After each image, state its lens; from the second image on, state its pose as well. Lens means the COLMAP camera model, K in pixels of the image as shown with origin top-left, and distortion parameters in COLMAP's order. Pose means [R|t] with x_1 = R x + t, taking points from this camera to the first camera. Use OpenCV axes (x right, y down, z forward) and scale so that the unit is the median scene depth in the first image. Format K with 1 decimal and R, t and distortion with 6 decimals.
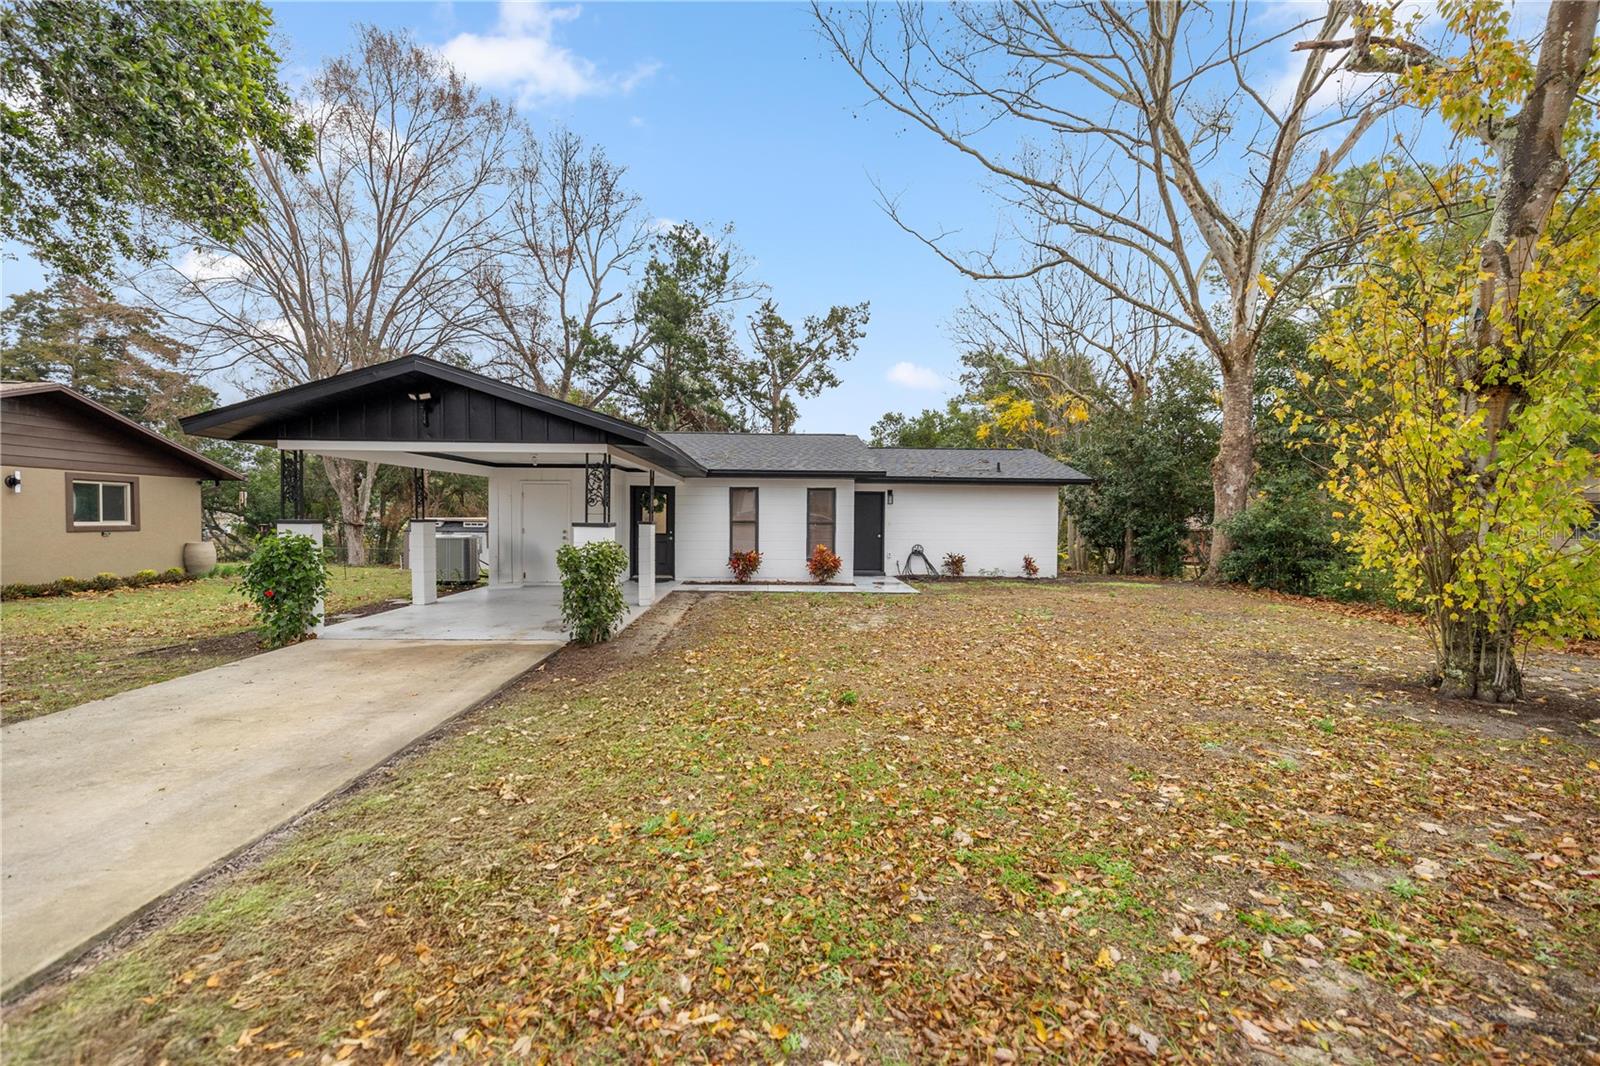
lens RADIAL K [[669.5, 0, 799.6], [0, 669.5, 545.6], [0, 0, 1]] dist [0.001943, 0.000148]
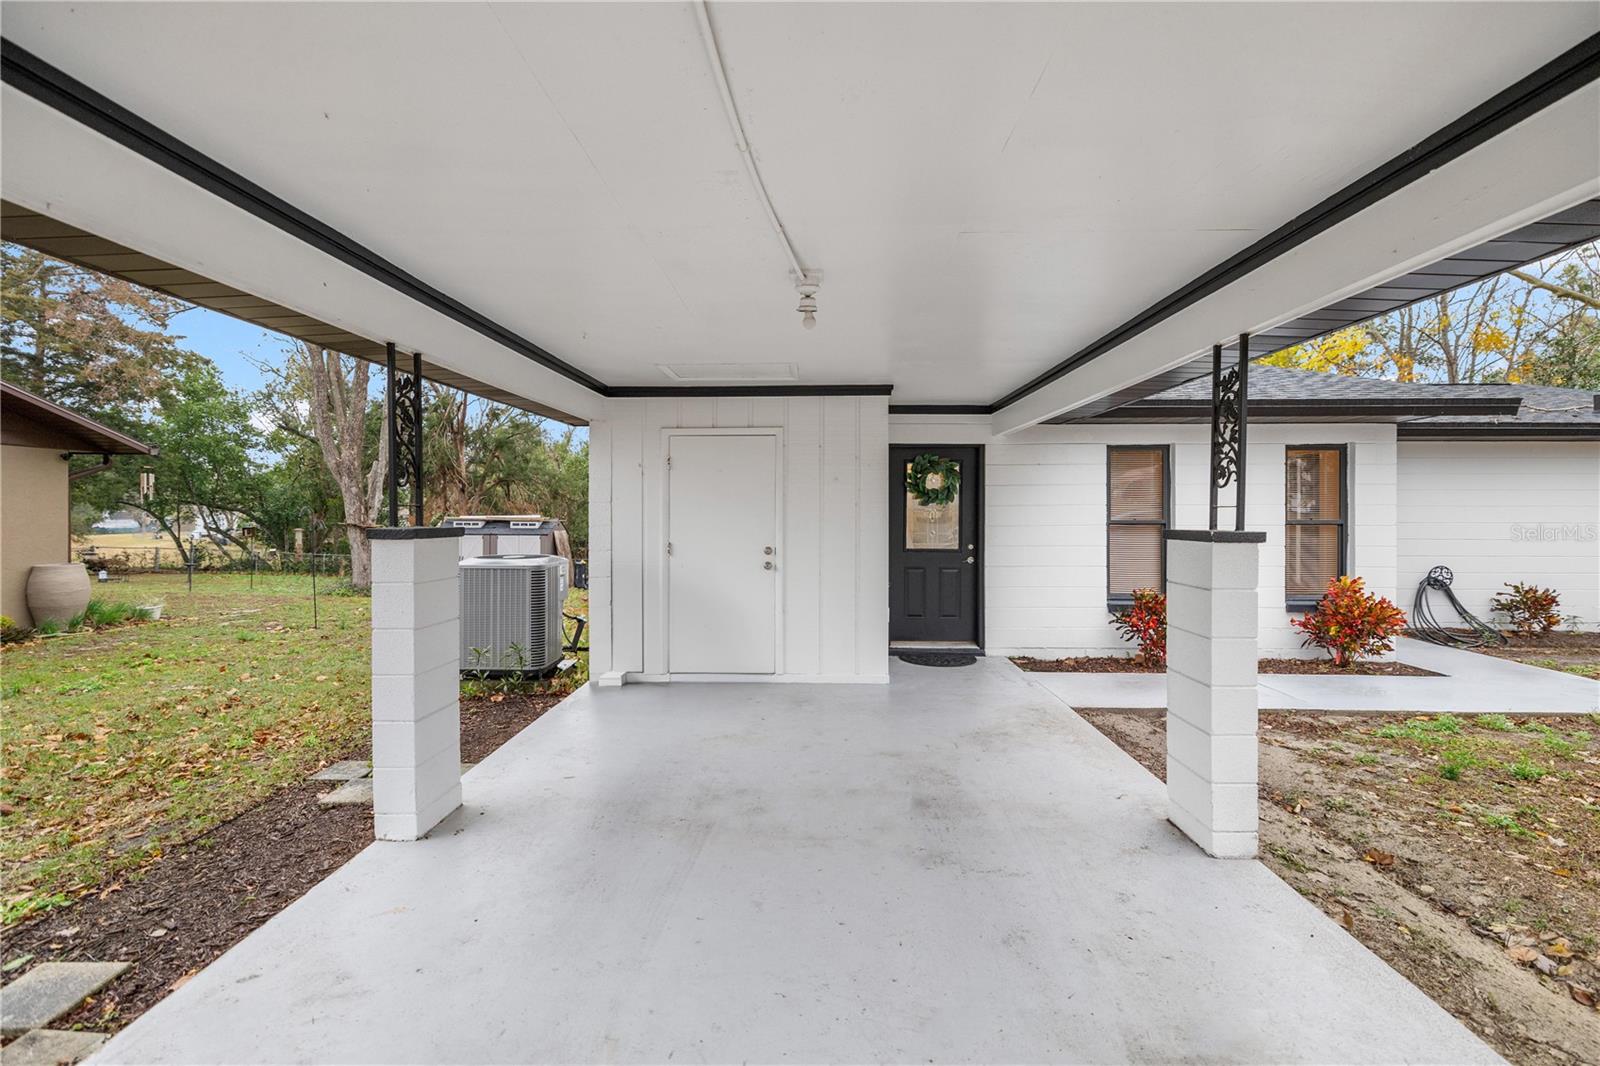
lens RADIAL K [[734.3, 0, 800.0], [0, 734.3, 533.0], [0, 0, 1]] dist [-0.001133, -0.000073]
pose [[0.996551, -0.005181, -0.082825, -0.236258], [0.004053, 0.999897, -0.013786, -0.020182], [0.082888, 0.013403, 0.996469, 0.444829]]
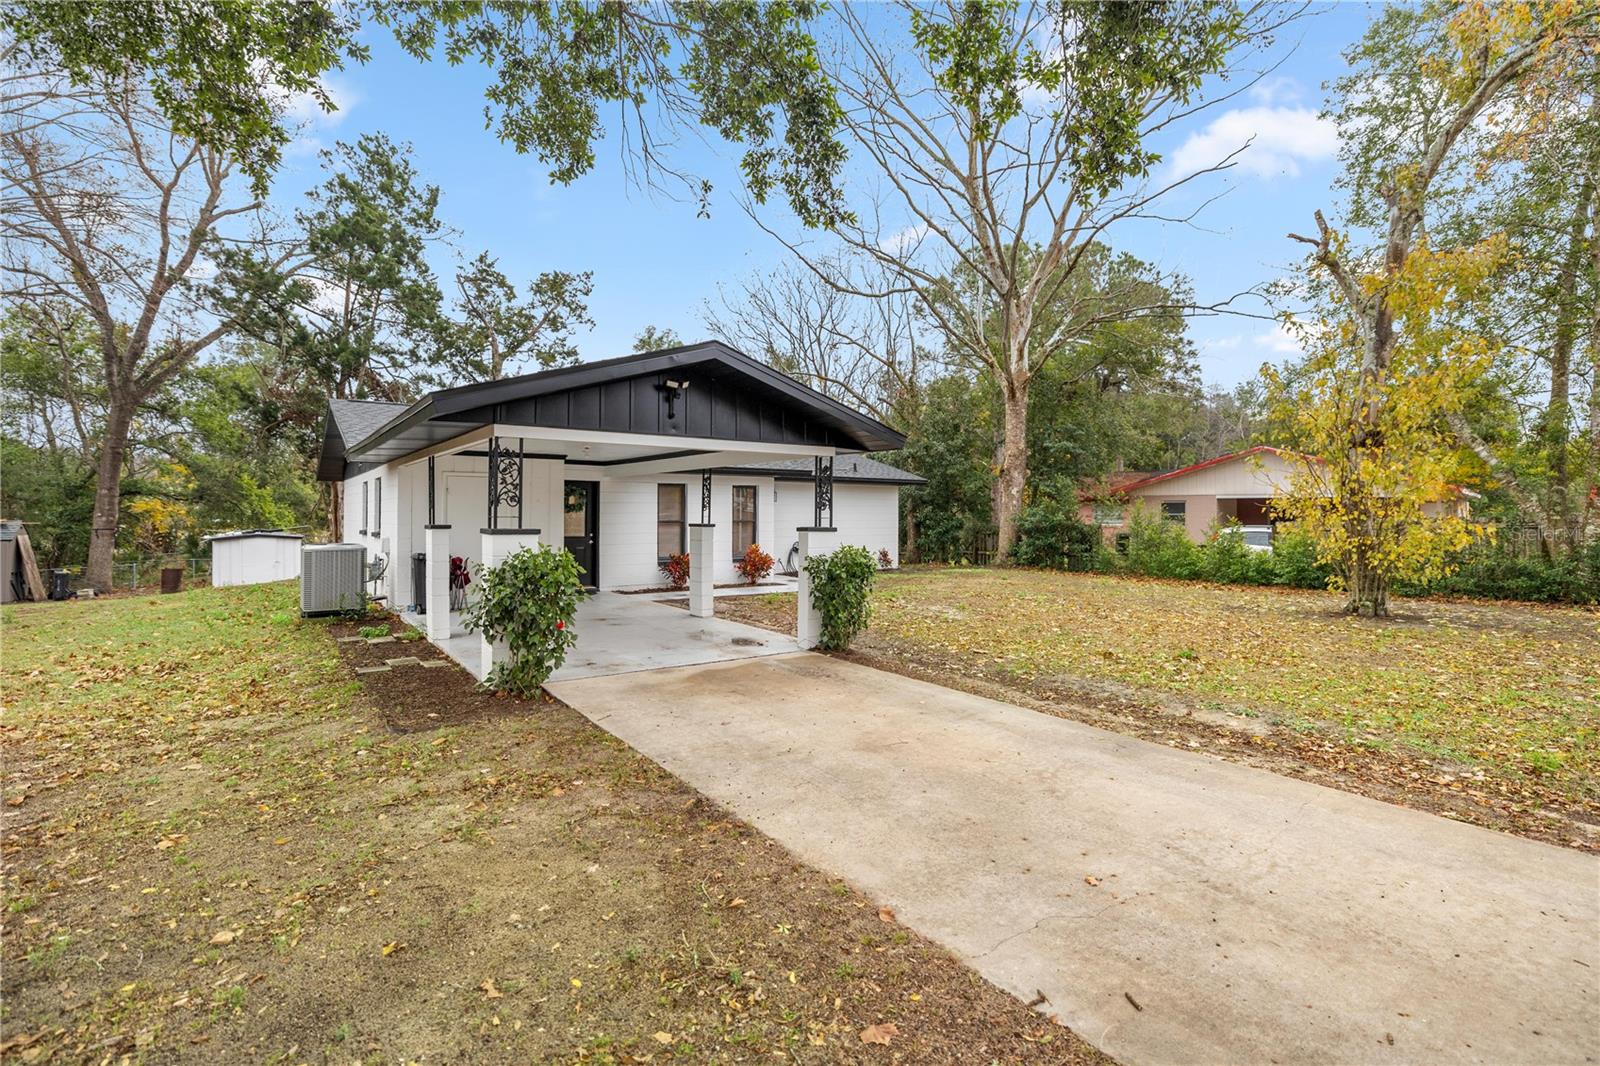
lens RADIAL K [[749.4, 0, 800.7], [0, 749.4, 514.3], [0, 0, 1]] dist [-0.002287, -0.000143]
pose [[0.832768, -0.007059, 0.553578, -0.443300], [0.026899, 0.999254, -0.027723, -0.011032], [-0.552969, 0.037978, 0.832336, 0.051678]]
